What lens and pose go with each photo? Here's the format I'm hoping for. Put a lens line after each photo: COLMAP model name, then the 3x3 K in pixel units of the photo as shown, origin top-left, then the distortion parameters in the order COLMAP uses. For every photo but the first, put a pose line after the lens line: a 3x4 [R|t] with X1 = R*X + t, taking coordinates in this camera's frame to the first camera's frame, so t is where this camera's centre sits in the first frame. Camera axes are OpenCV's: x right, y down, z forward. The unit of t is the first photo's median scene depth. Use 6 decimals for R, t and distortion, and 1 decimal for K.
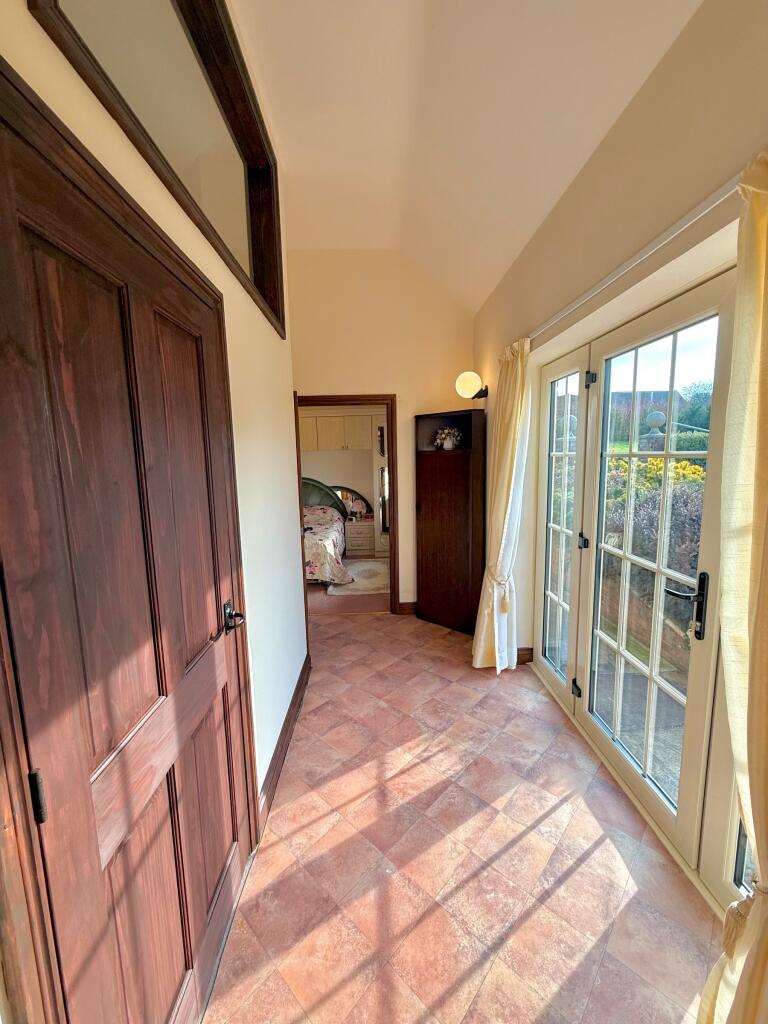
lens RADIAL K [[418.1, 0, 383.3], [0, 418.1, 509.5], [0, 0, 1]] dist [-0.000754, 0.000586]
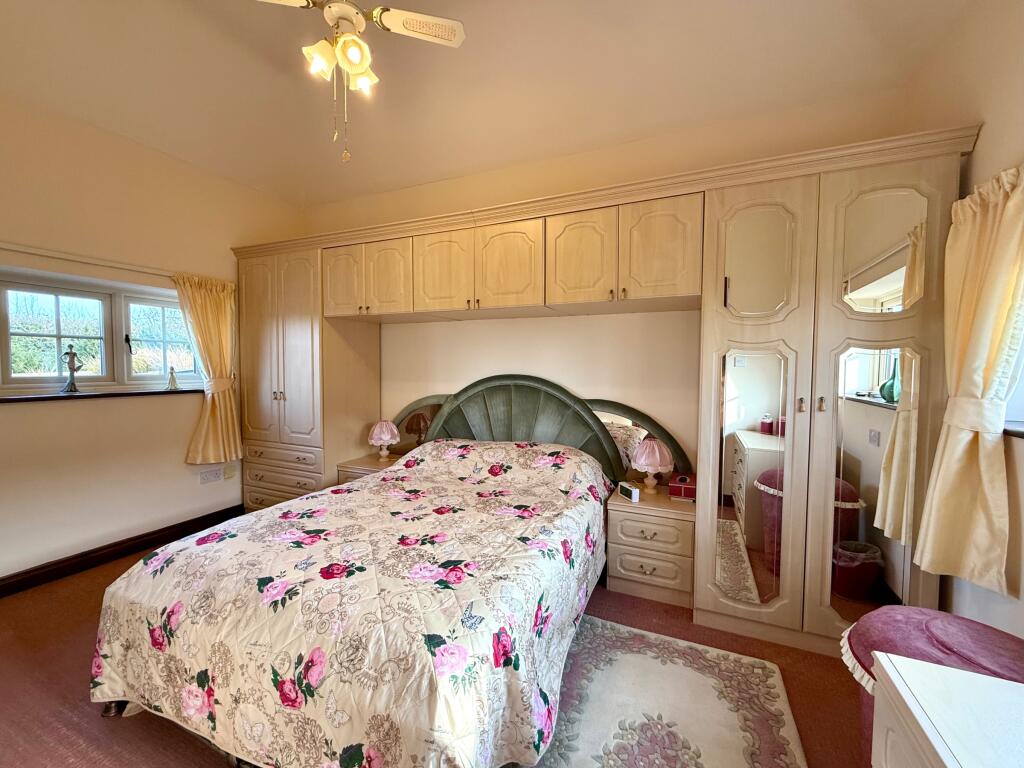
lens RADIAL K [[418.1, 0, 513.1], [0, 418.1, 382.7], [0, 0, 1]] dist [-0.000754, 0.000586]
pose [[0.901792, 0.049344, -0.429344, -0.015286], [-0.084611, 0.994393, -0.063433, -0.042235], [0.423807, 0.093530, 0.900911, 0.635015]]
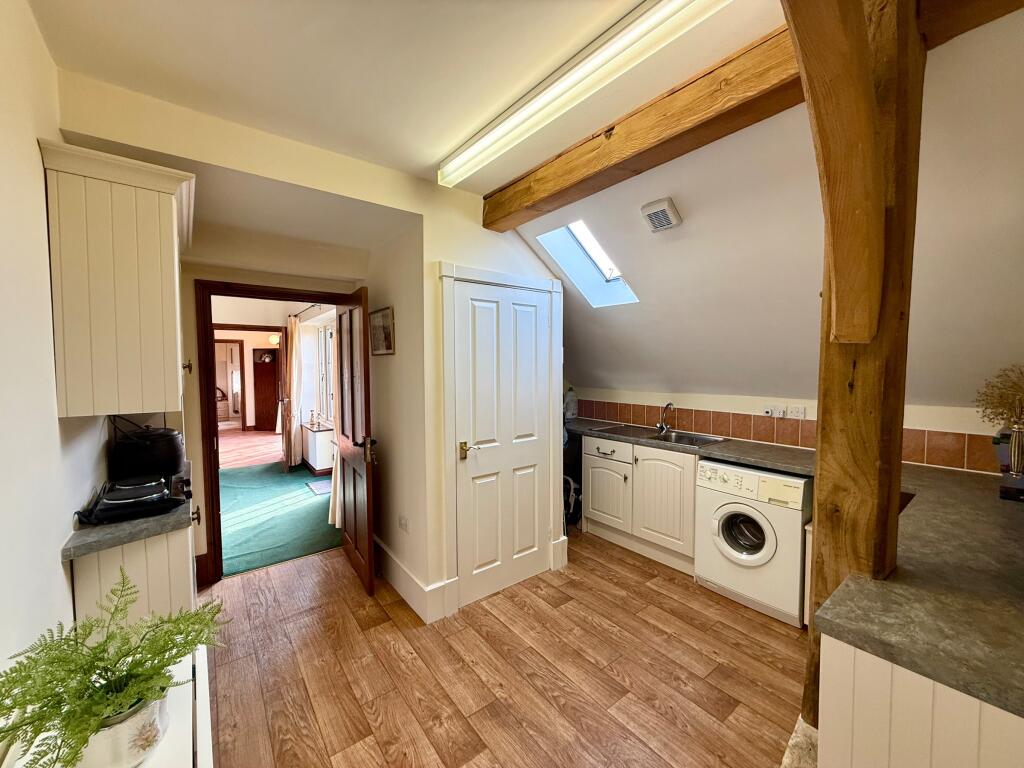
lens RADIAL K [[418.1, 0, 510.7], [0, 418.1, 384.1], [0, 0, 1]] dist [-0.000754, 0.000586]
pose [[0.815082, -0.010267, 0.579255, -0.073727], [0.066669, 0.994863, -0.076178, 0.175585], [-0.575497, 0.100710, 0.811579, -1.180818]]
